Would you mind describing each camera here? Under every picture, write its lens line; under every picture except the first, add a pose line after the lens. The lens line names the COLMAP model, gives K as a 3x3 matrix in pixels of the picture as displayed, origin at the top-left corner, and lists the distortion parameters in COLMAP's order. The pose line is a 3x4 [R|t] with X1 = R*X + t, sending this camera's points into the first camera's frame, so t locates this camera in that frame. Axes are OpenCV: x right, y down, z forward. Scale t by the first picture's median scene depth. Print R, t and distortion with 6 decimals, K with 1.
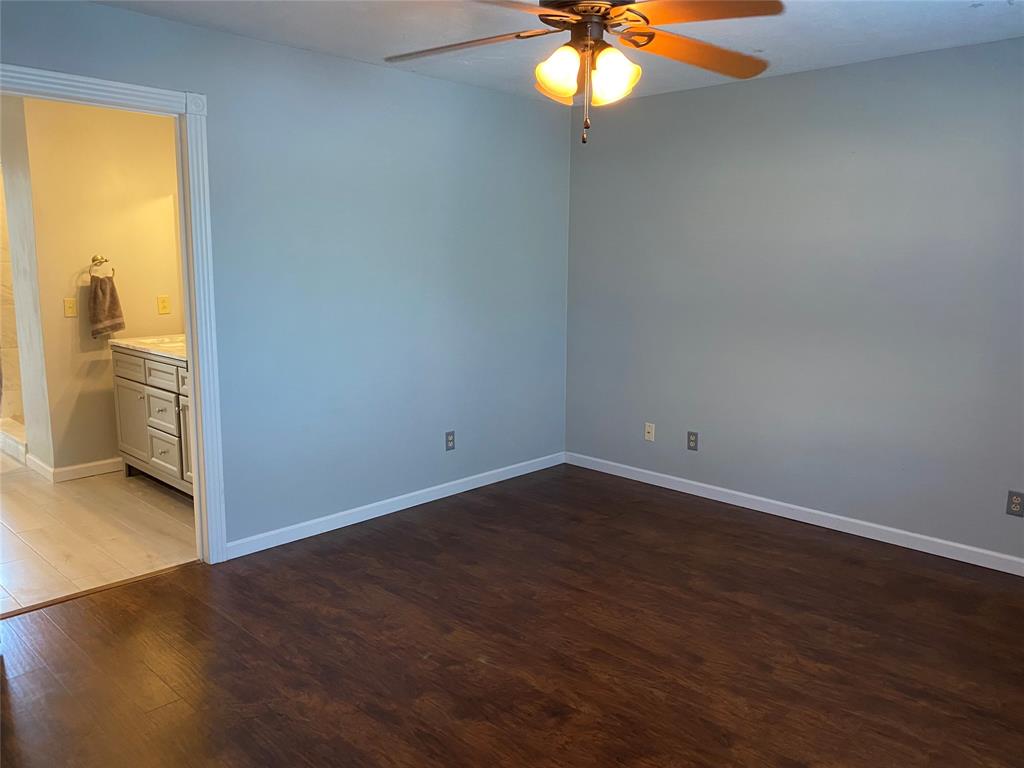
lens RADIAL K [[782.1, 0, 517.3], [0, 782.1, 381.0], [0, 0, 1]] dist [0.046172, -0.039755]
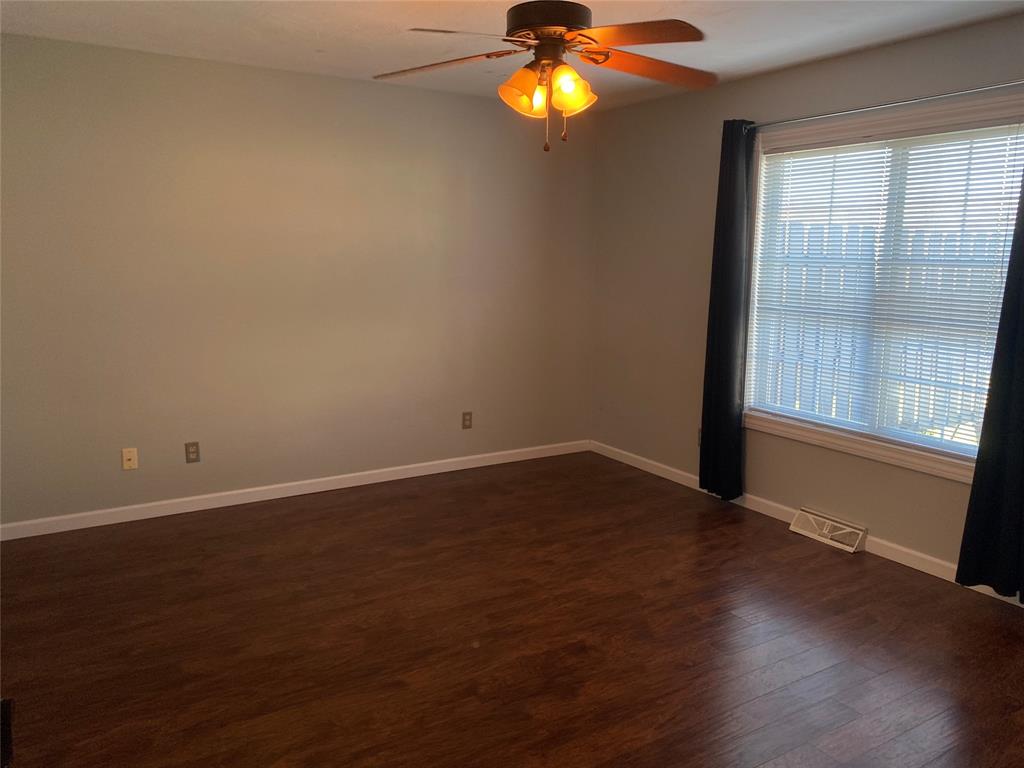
lens RADIAL K [[782.1, 0, 516.7], [0, 782.1, 387.2], [0, 0, 1]] dist [0.046172, -0.039755]
pose [[0.260707, -0.176035, 0.949233, -0.771306], [0.147592, 0.978945, 0.141009, -0.102106], [-0.954069, 0.103338, 0.281199, 0.558224]]
